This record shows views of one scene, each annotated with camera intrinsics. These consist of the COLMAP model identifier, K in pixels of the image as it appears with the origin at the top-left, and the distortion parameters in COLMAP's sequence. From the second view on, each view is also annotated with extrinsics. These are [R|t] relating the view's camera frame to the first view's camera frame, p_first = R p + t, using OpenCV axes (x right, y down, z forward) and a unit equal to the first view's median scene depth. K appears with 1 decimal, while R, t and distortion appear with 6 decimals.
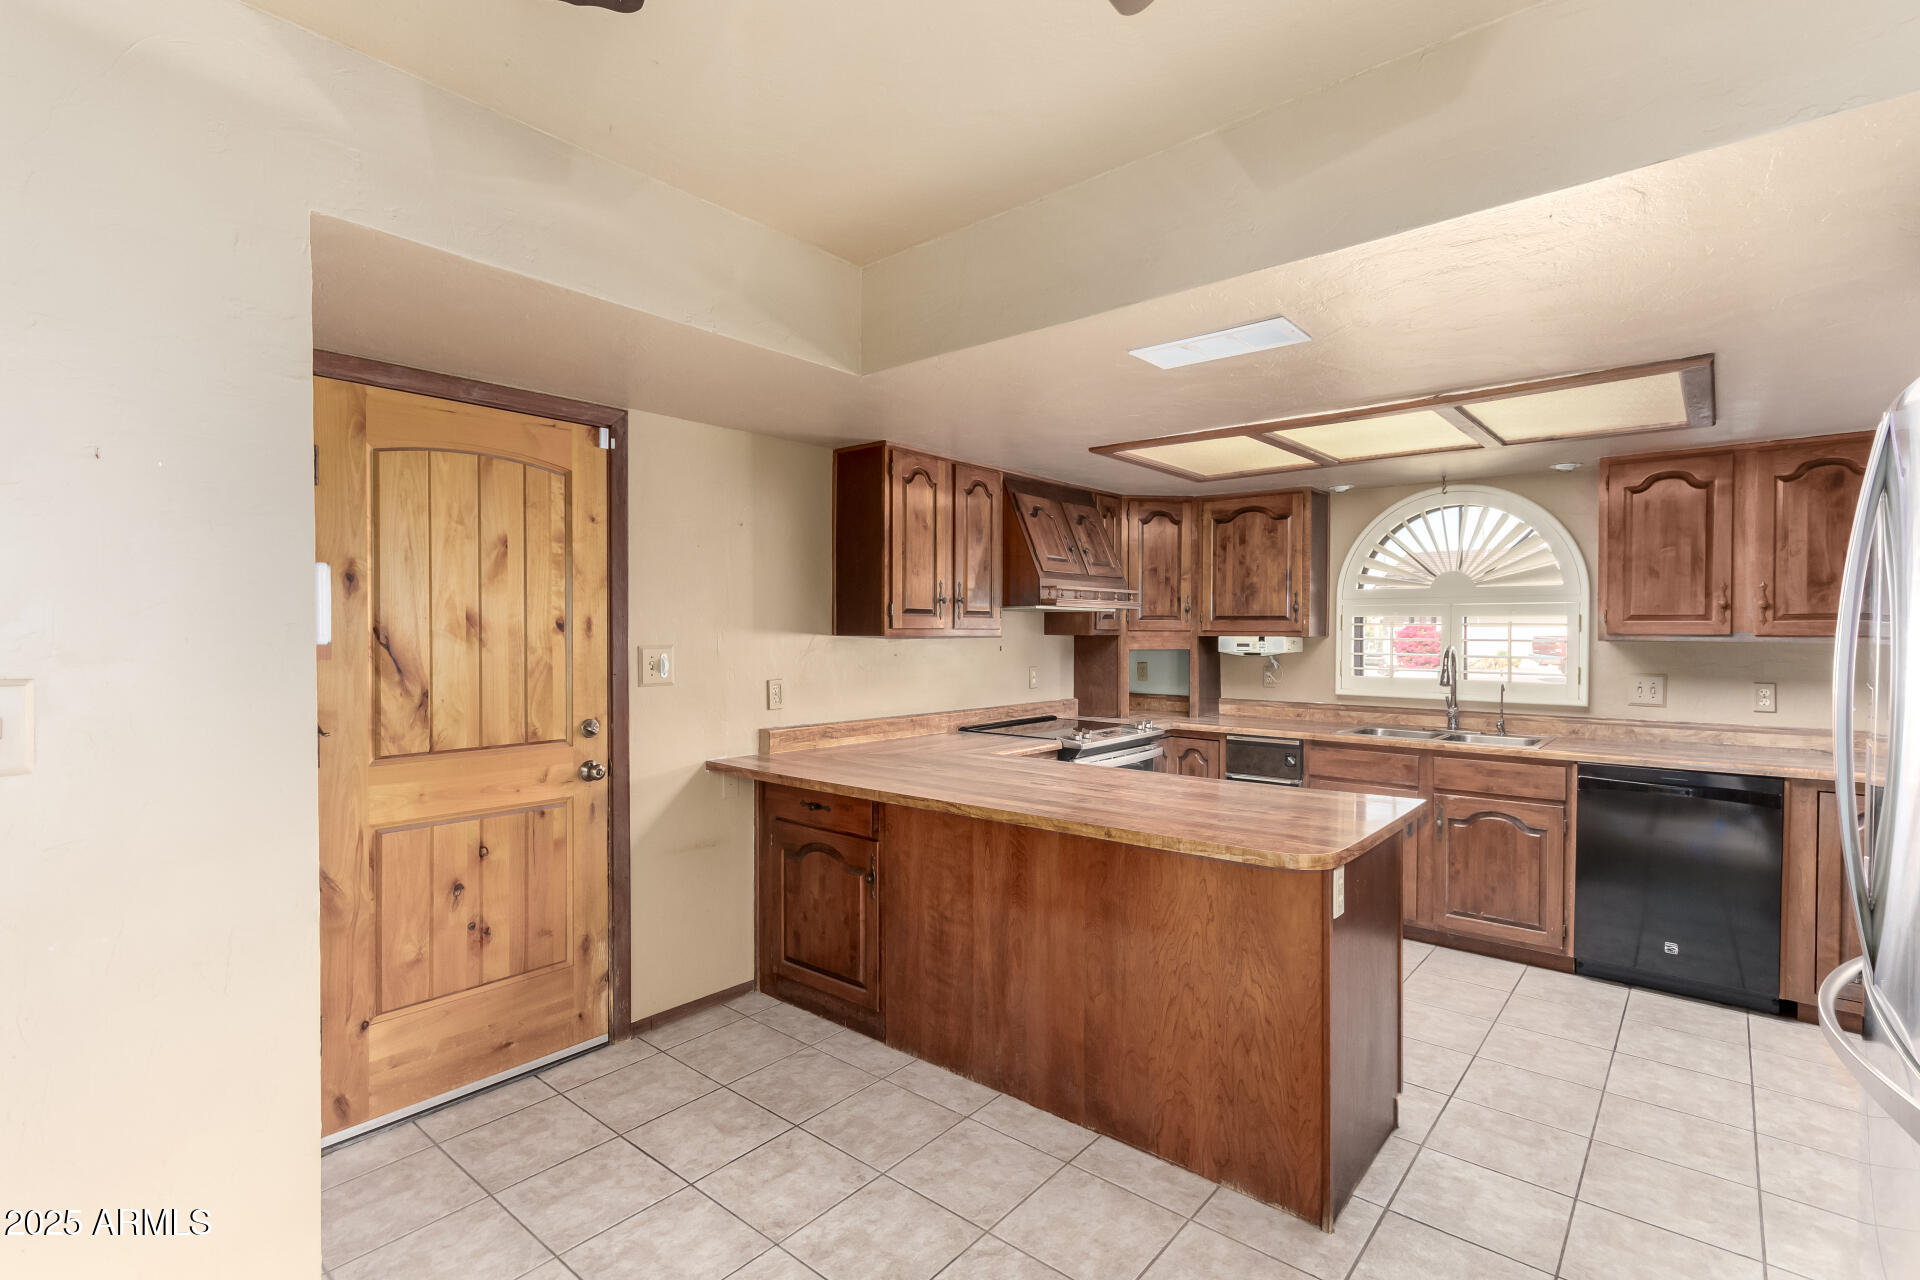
lens RADIAL K [[878.1, 0, 946.5], [0, 878.1, 637.9], [0, 0, 1]] dist [0.004877, 0.002099]
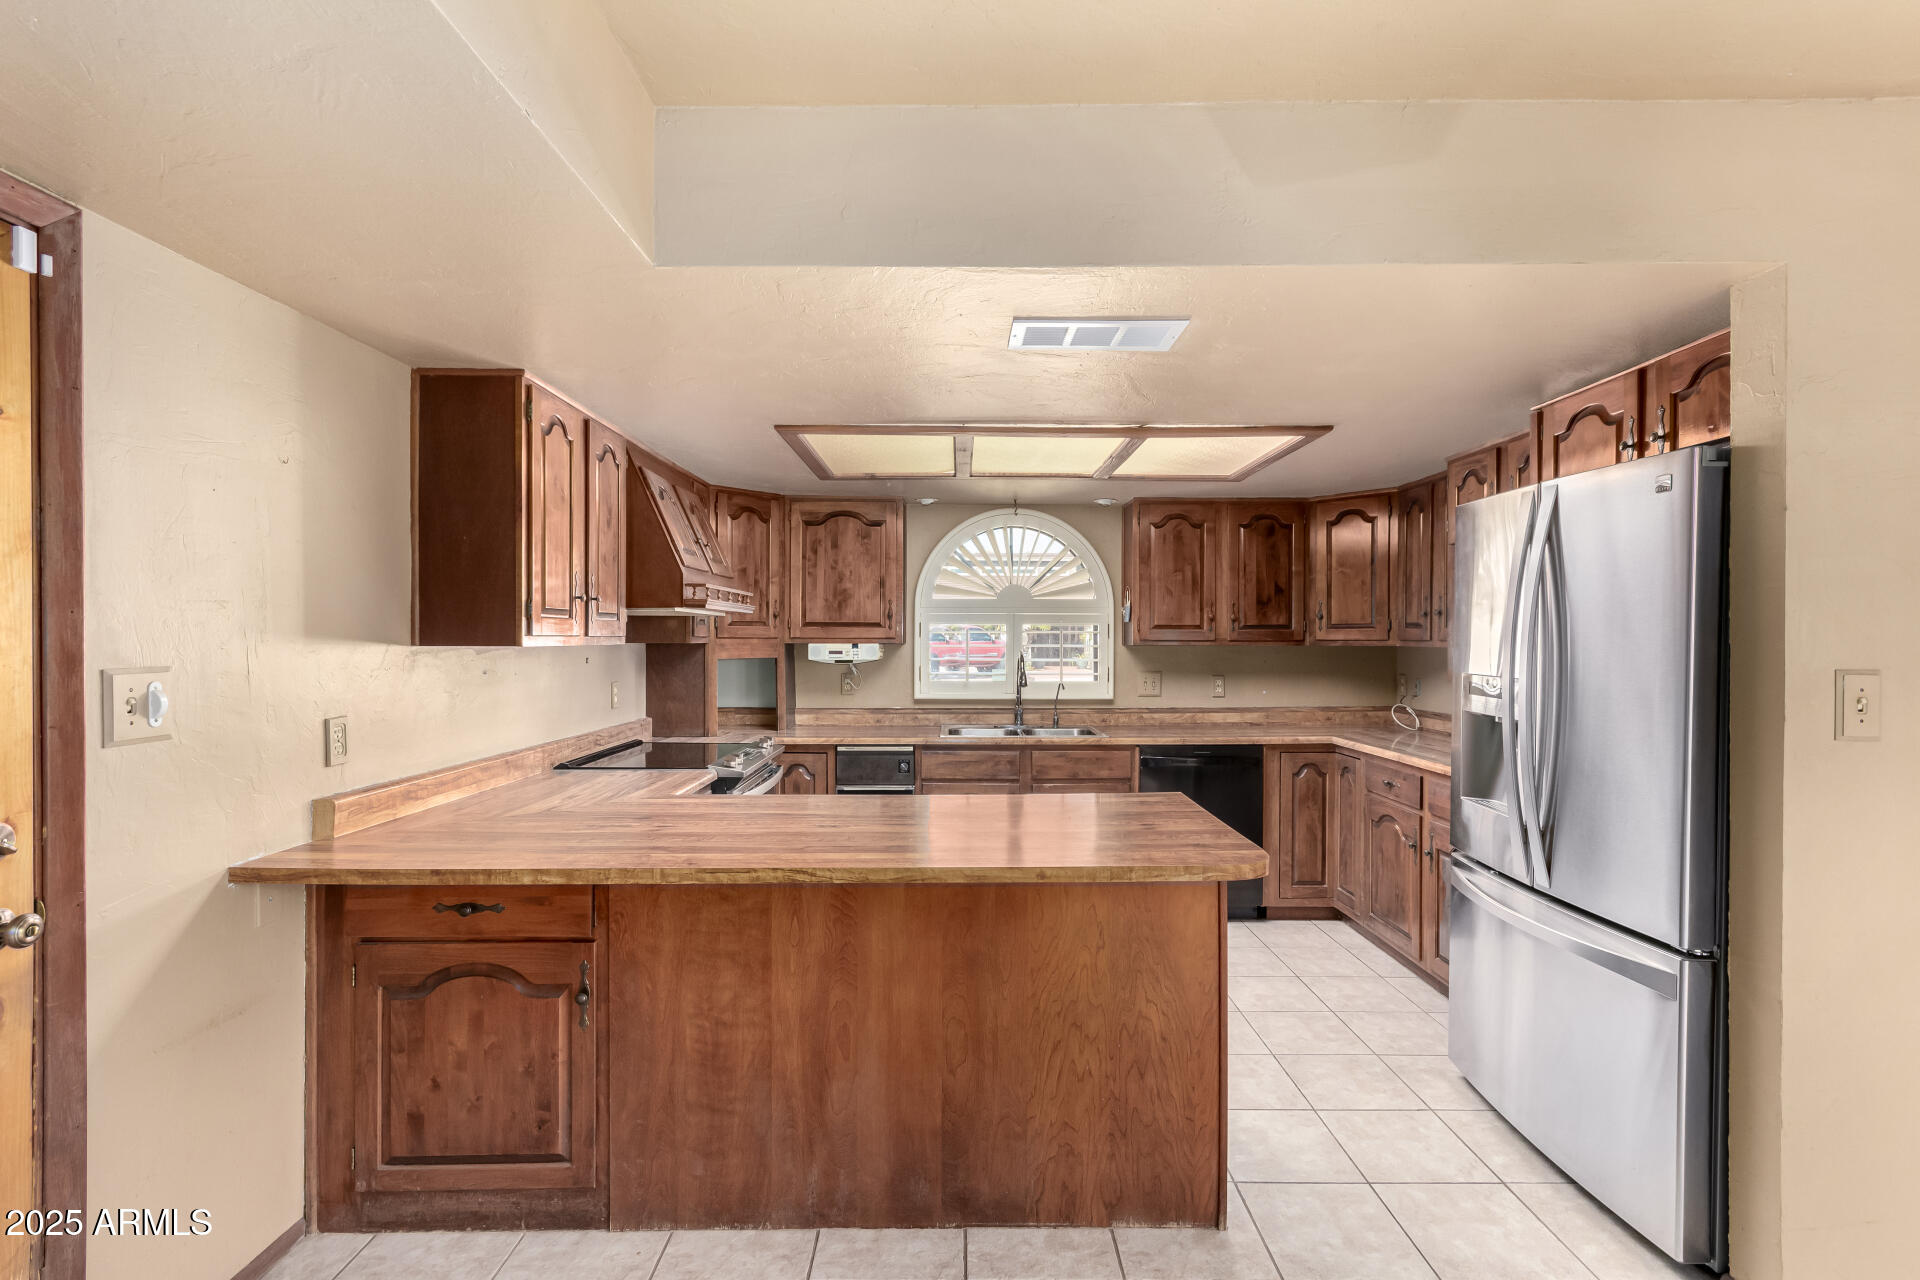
lens RADIAL K [[878.1, 0, 957.8], [0, 878.1, 637.5], [0, 0, 1]] dist [0.004877, 0.002099]
pose [[0.764173, -0.001208, 0.645010, -0.271371], [0.006259, 0.999965, -0.005542, -0.002919], [-0.644980, 0.008272, 0.764154, 0.247461]]
